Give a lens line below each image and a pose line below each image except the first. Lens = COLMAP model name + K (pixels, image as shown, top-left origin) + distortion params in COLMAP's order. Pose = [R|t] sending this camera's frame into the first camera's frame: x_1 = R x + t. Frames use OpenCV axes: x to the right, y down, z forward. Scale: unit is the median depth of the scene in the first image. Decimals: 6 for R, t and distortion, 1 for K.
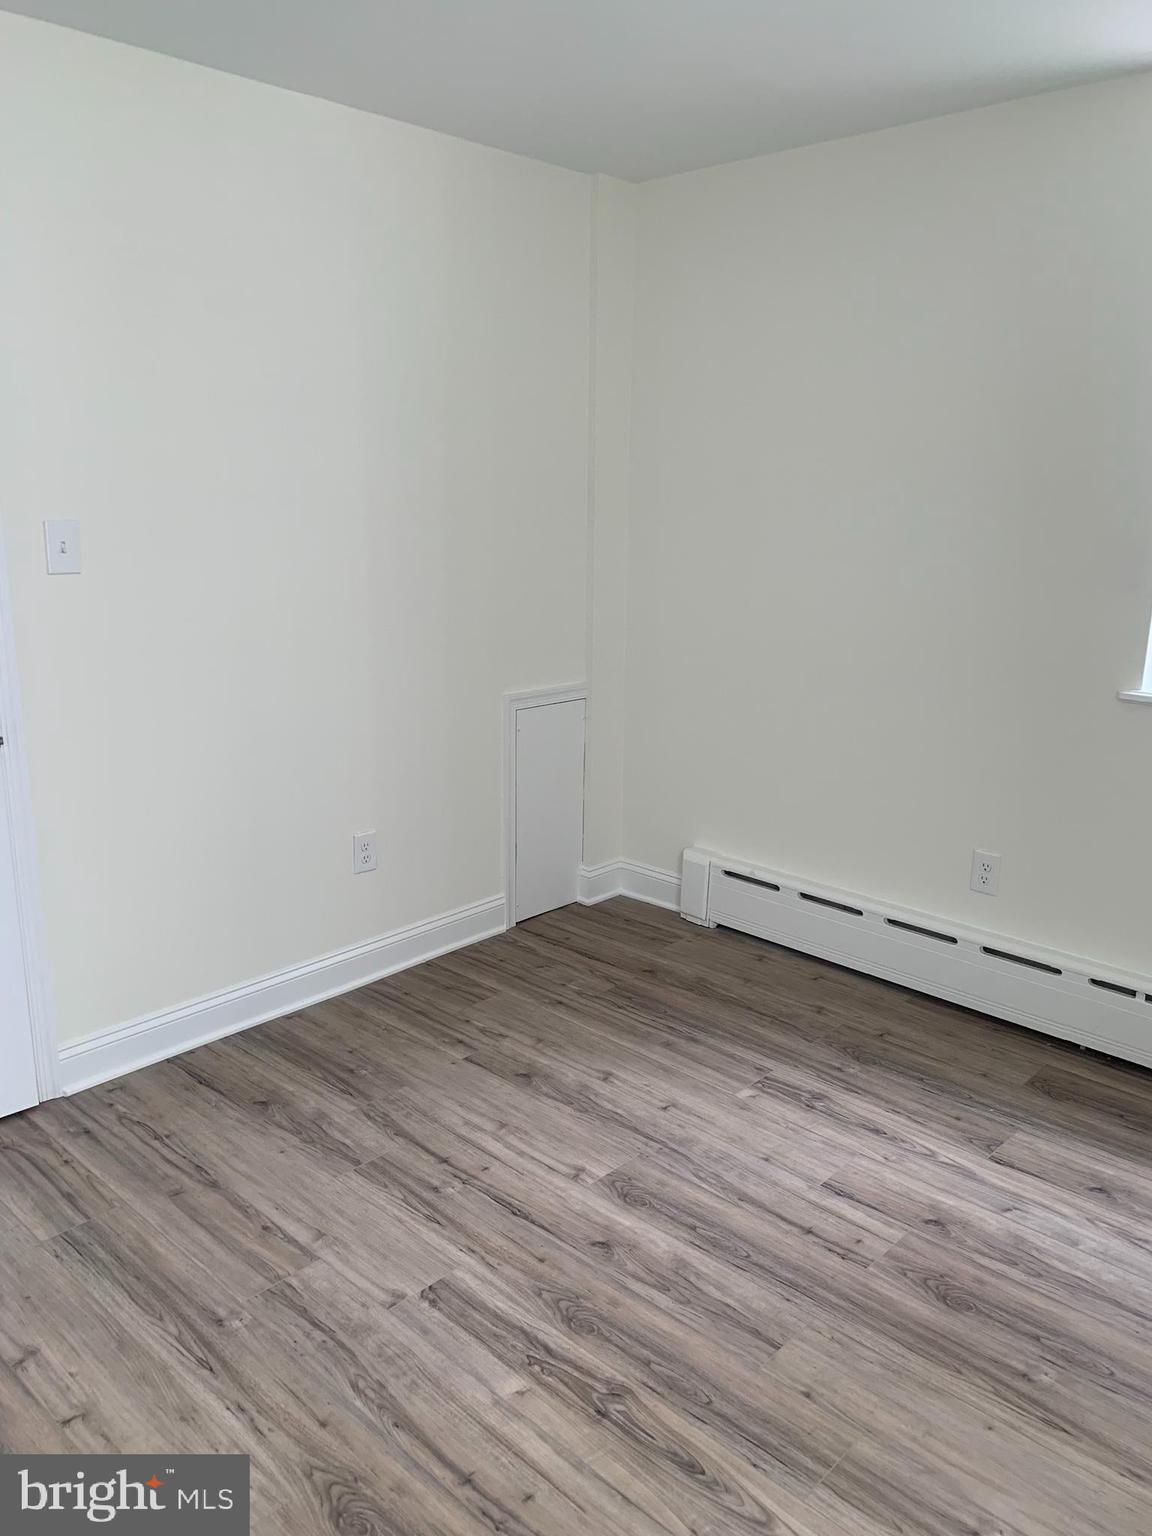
lens RADIAL K [[1181.8, 0, 572.0], [0, 1181.8, 769.5], [0, 0, 1]] dist [-0.004409, 0.004134]
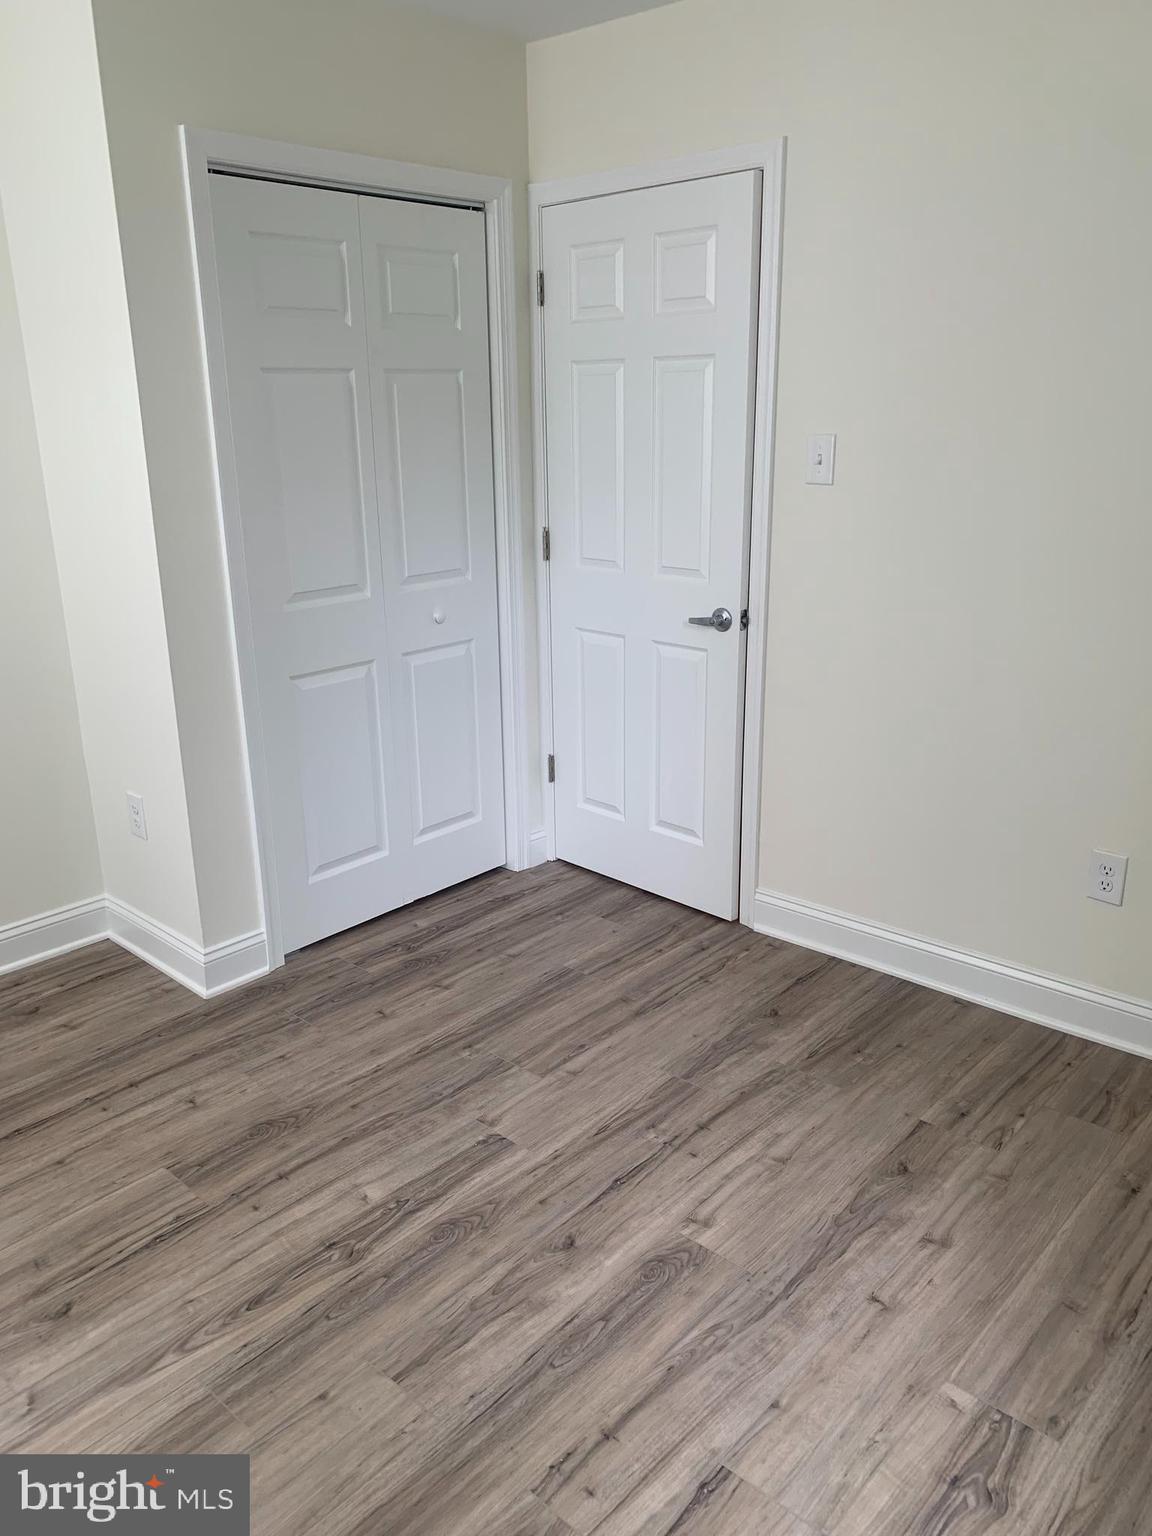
lens RADIAL K [[1181.8, 0, 572.5], [0, 1181.8, 768.2], [0, 0, 1]] dist [-0.004409, 0.004134]
pose [[0.030304, 0.300550, -0.953284, 0.765367], [-0.231516, 0.929897, 0.285817, -0.200315], [0.972359, 0.212039, 0.097762, 0.803432]]
